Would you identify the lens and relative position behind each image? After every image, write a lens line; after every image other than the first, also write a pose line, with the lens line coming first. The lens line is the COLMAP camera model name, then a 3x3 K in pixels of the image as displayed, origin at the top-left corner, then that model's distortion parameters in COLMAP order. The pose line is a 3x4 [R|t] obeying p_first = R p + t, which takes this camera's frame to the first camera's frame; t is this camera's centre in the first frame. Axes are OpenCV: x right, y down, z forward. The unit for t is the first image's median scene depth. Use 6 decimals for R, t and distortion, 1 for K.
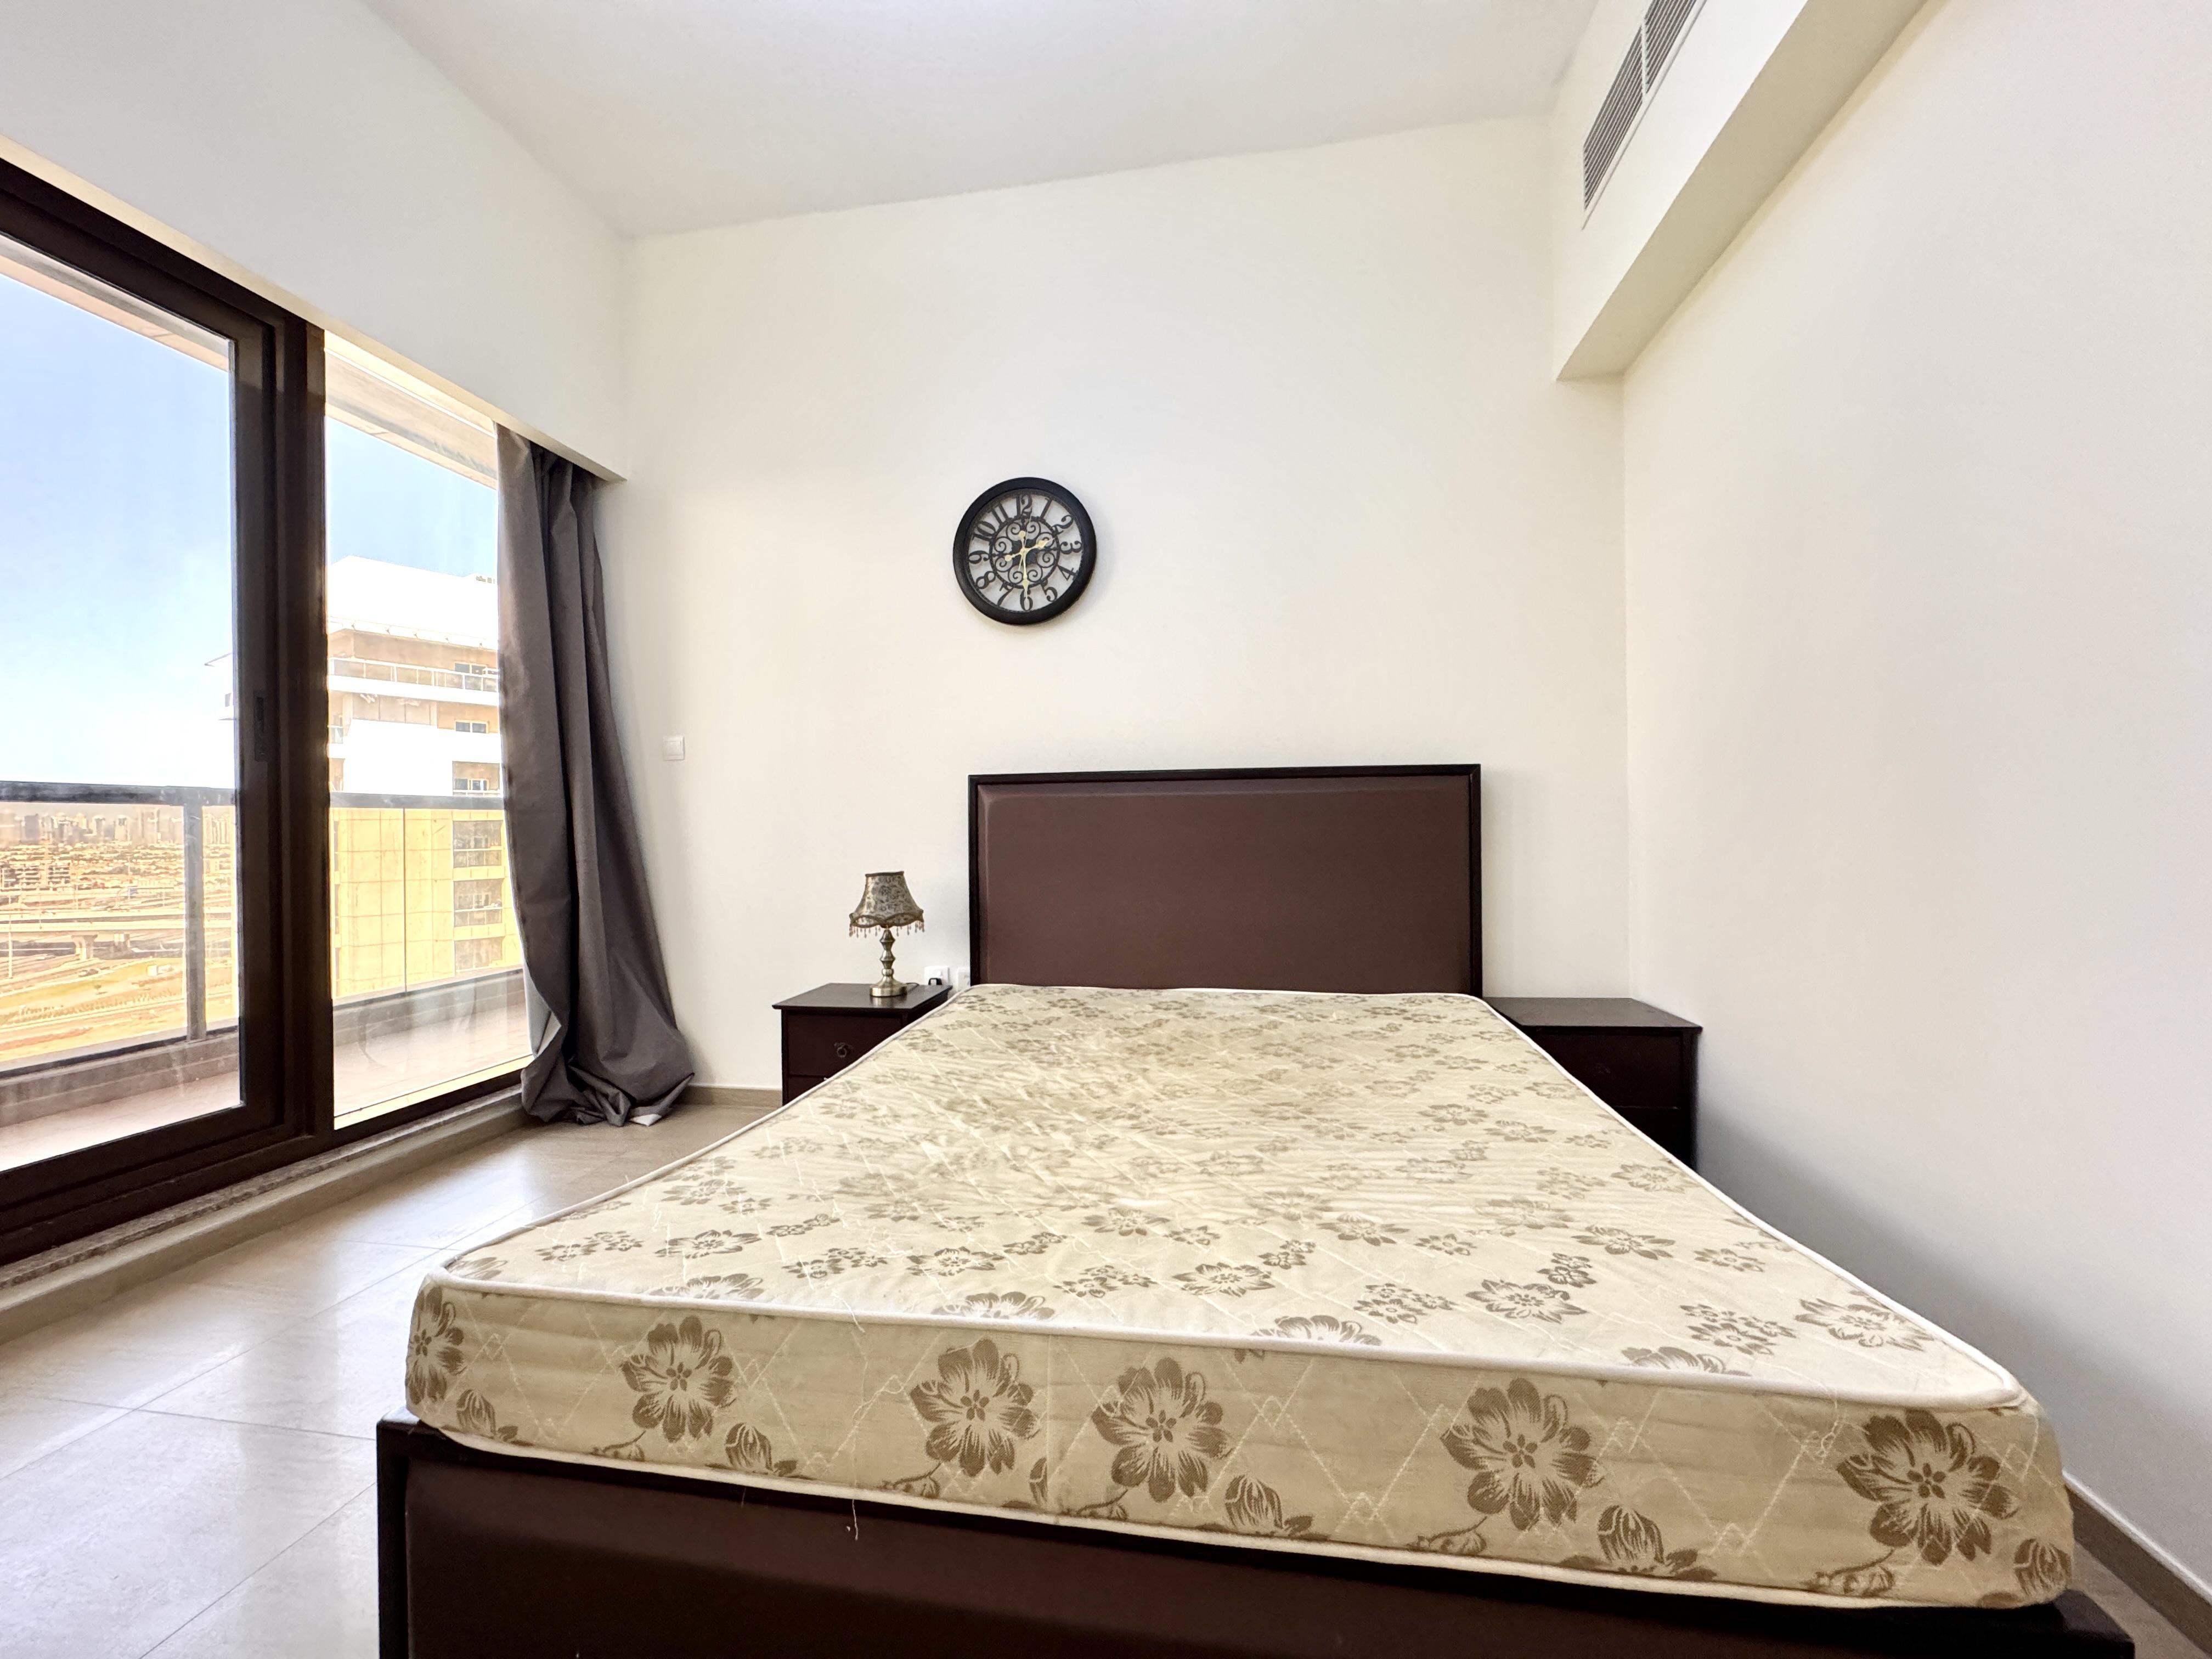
lens RADIAL K [[882.9, 0, 1108.8], [0, 882.9, 829.7], [0, 0, 1]] dist [0.000036, 0.000163]
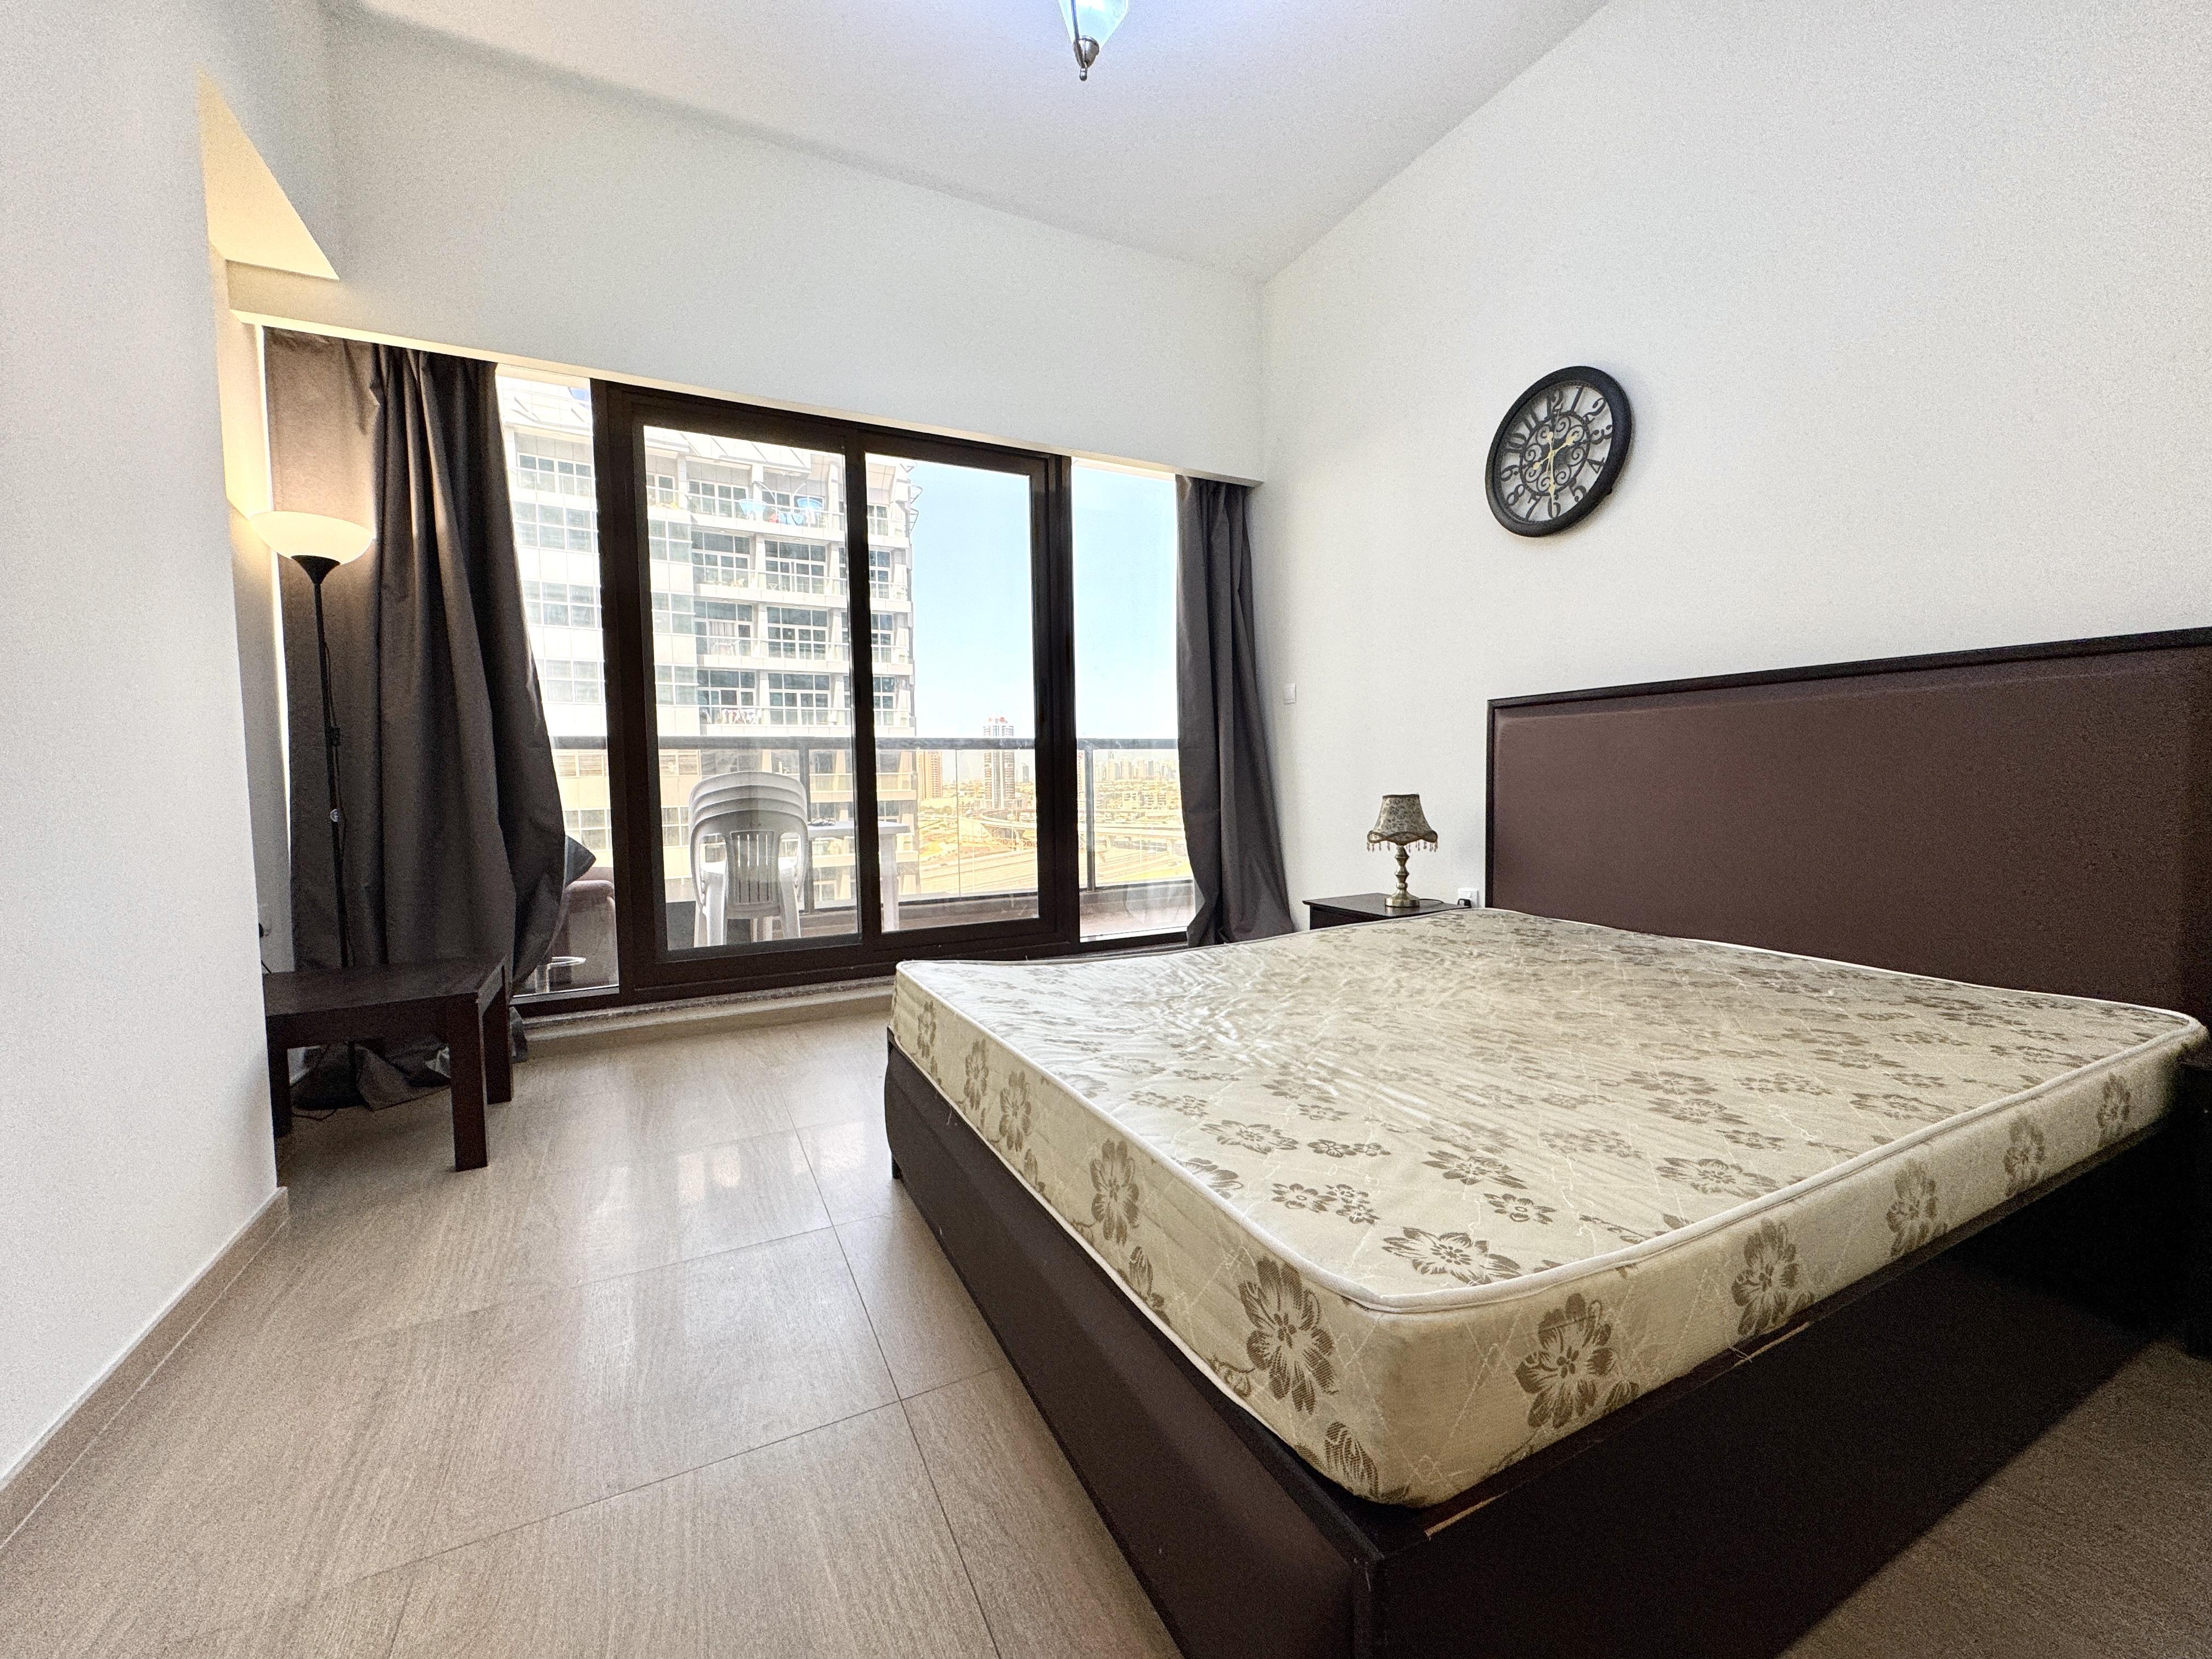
lens RADIAL K [[882.9, 0, 1103.9], [0, 882.9, 826.8], [0, 0, 1]] dist [0.000036, 0.000163]
pose [[0.588158, 0.045128, -0.807486, 0.421203], [0.009807, 0.997971, 0.062917, 0.015237], [0.808686, -0.044924, 0.586522, 0.056350]]
